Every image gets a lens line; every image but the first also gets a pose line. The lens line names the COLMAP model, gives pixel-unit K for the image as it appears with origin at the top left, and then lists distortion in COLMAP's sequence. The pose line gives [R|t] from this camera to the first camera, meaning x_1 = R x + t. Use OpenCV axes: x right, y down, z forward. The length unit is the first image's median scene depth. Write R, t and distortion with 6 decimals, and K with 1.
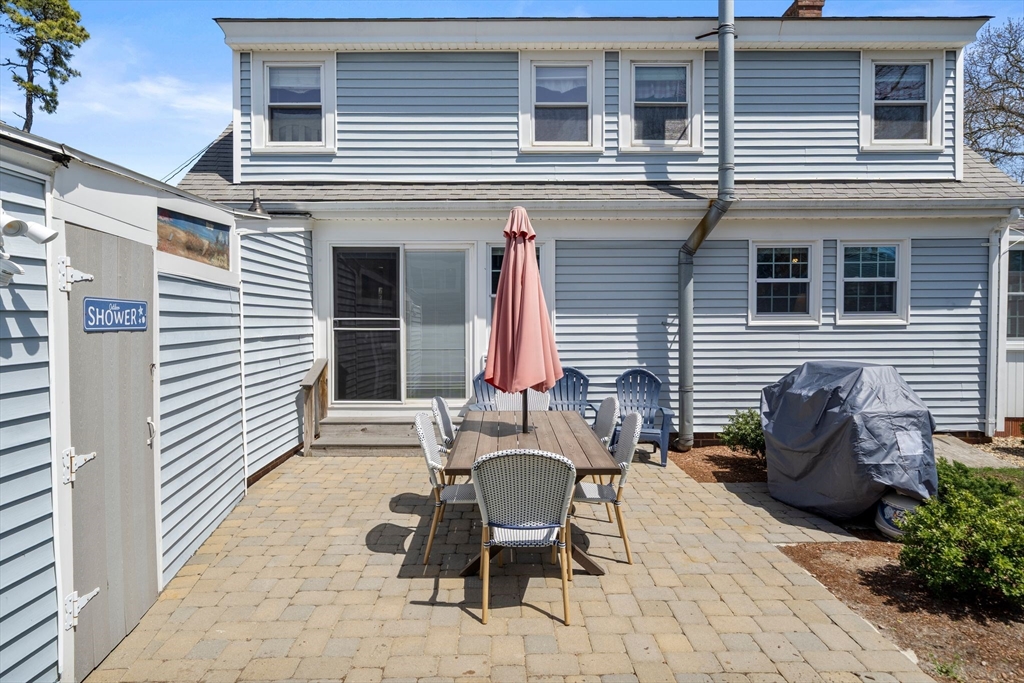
lens RADIAL K [[583.2, 0, 509.4], [0, 583.2, 331.8], [0, 0, 1]] dist [-0.000268, -0.000219]
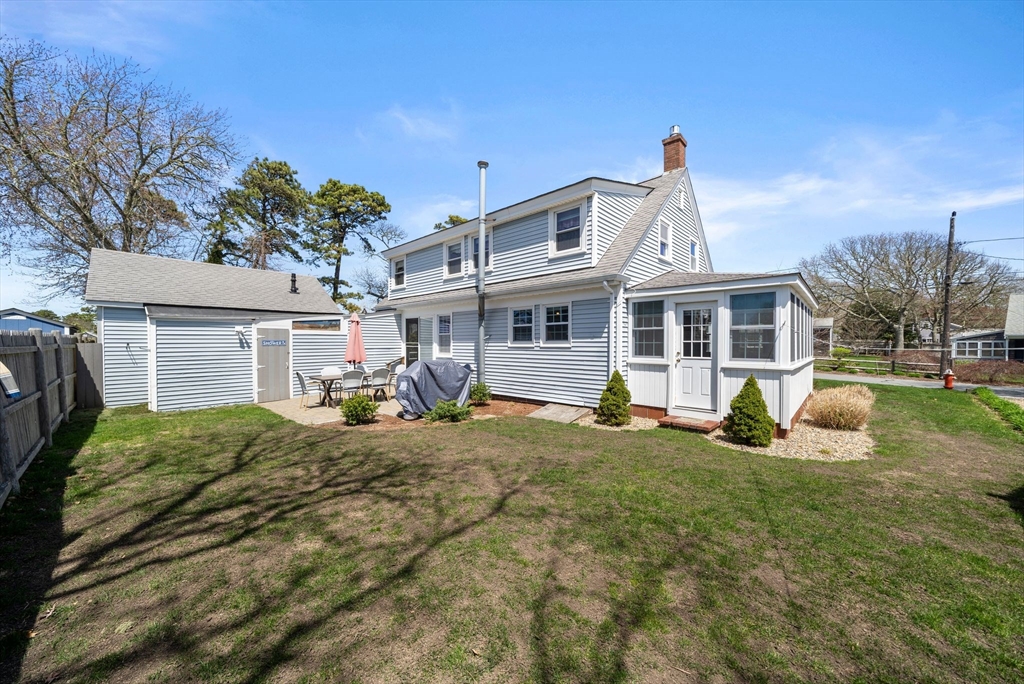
lens RADIAL K [[372.5, 0, 514.0], [0, 372.5, 339.8], [0, 0, 1]] dist [-0.000039, -0.000026]
pose [[0.722764, -0.002694, -0.691090, 1.383864], [-0.015067, 0.999693, -0.019655, -0.008925], [0.690931, 0.024618, 0.722502, 0.008541]]
